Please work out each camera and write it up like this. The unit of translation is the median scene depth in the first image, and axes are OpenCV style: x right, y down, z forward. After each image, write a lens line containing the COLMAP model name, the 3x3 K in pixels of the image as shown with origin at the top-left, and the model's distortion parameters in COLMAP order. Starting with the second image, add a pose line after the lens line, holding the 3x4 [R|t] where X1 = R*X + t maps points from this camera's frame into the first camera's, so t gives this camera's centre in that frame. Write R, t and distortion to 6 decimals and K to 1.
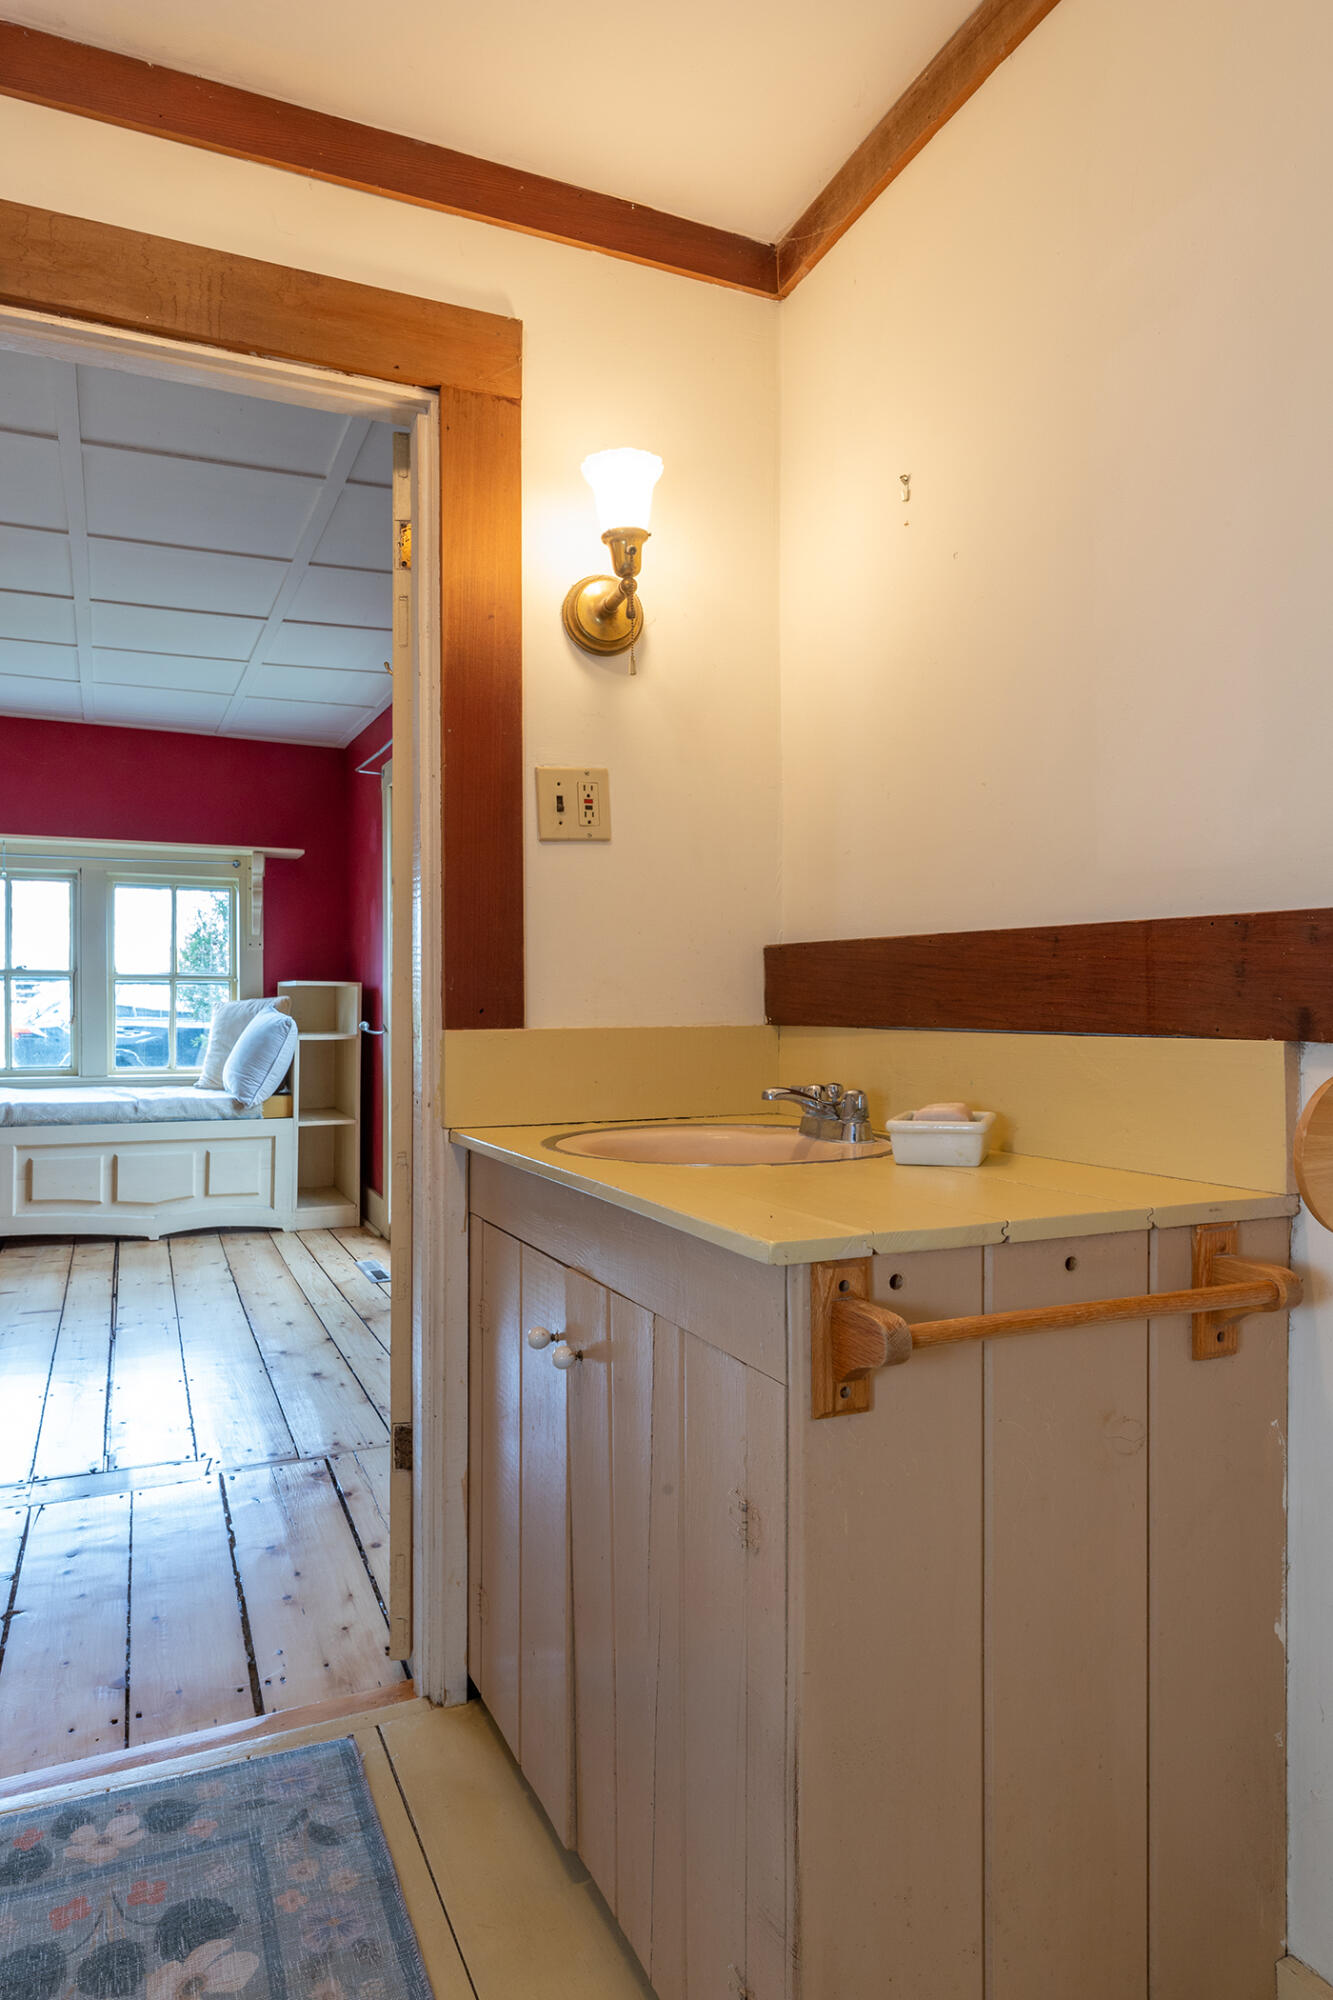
lens RADIAL K [[1227.3, 0, 666.5], [0, 1227.3, 1000.0], [0, 0, 1]] dist [-0.000464, -0.000077]
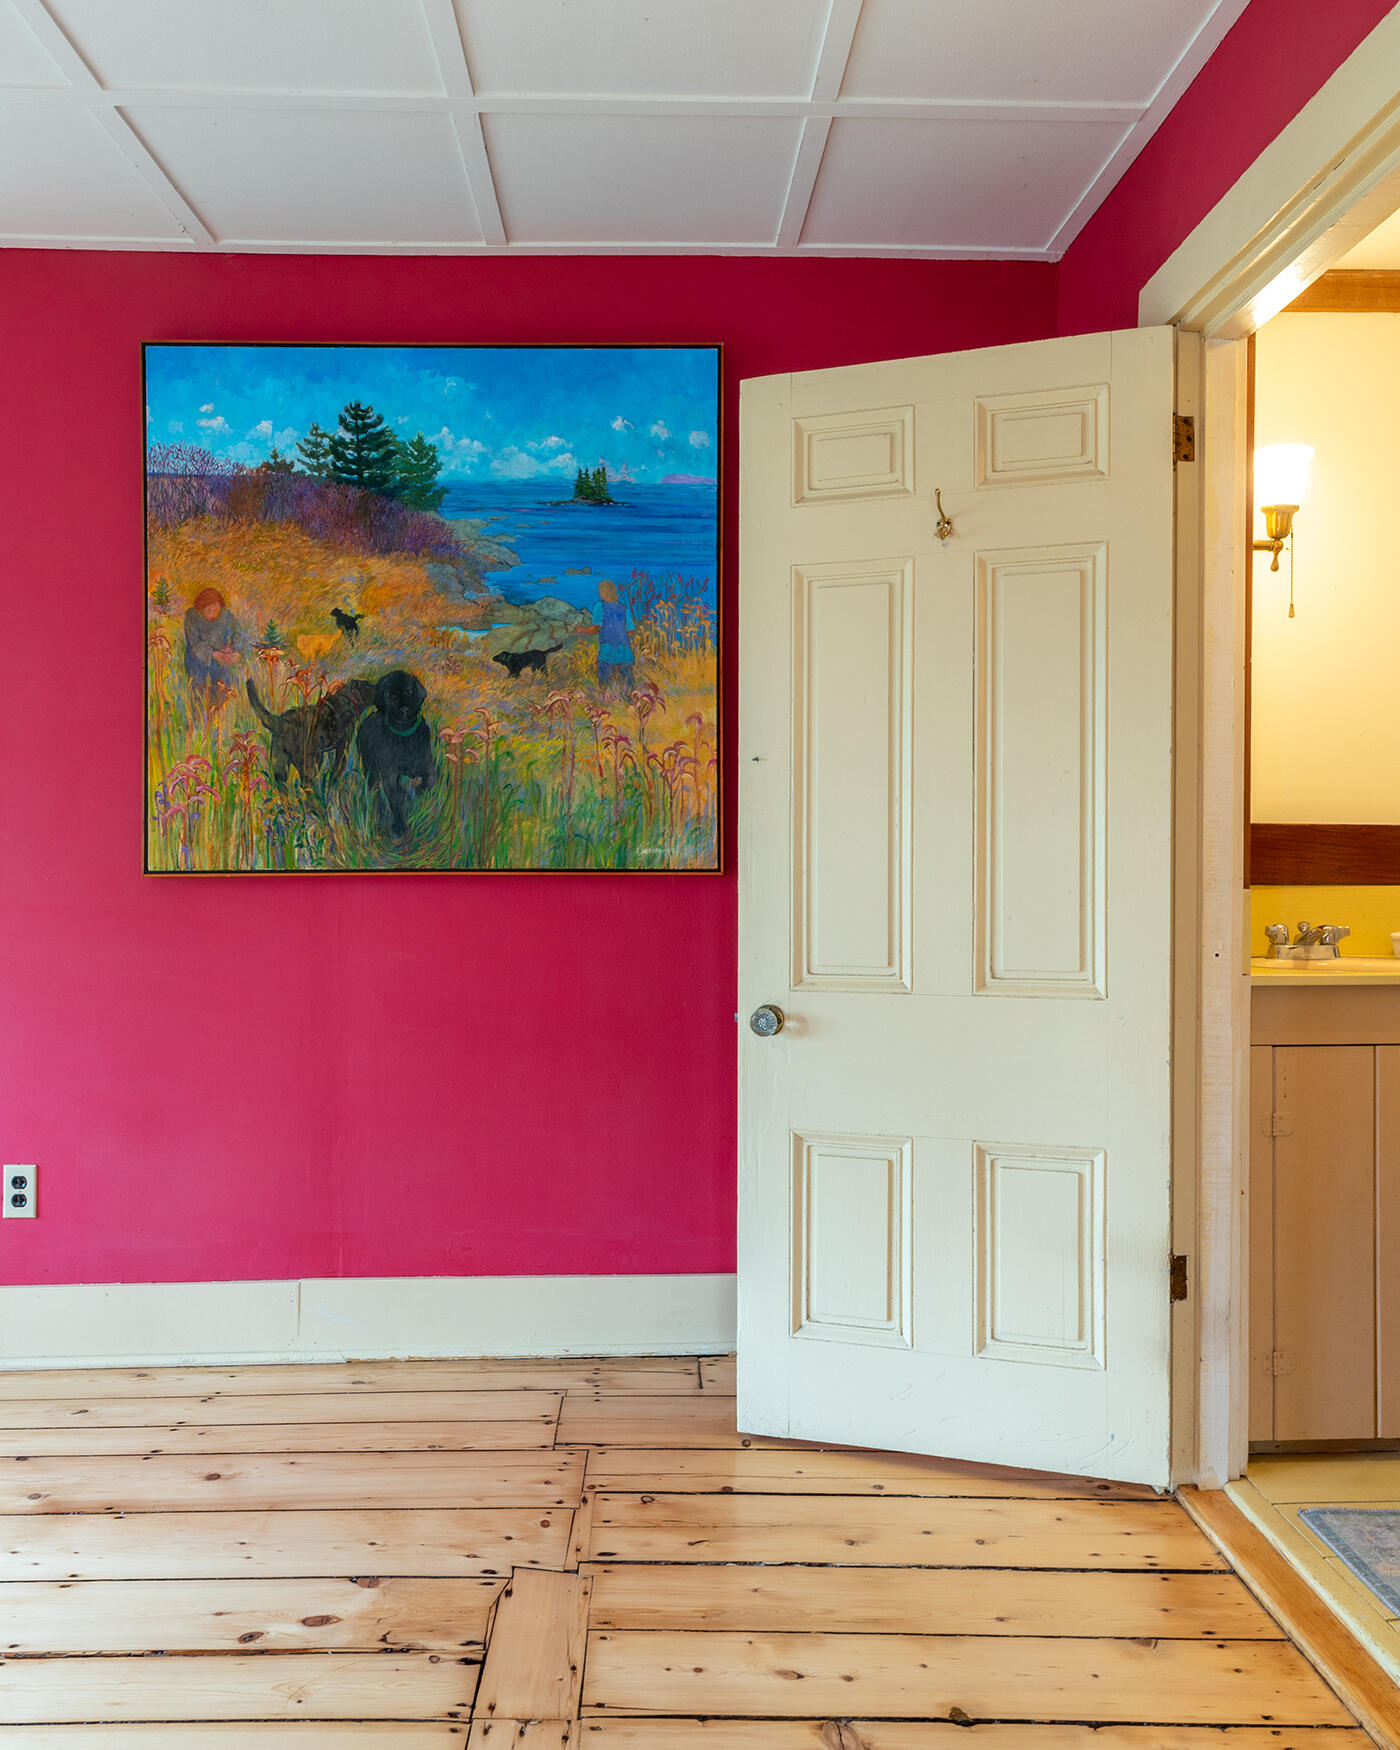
lens RADIAL K [[1376.5, 0, 700.0], [0, 1376.5, 875.0], [0, 0, 1]] dist [-0.003076, -0.002504]
pose [[0.369107, -0.003126, 0.929381, -1.022099], [-0.003827, 0.999981, 0.004884, 0.003447], [-0.929379, -0.005360, 0.369088, 0.649872]]
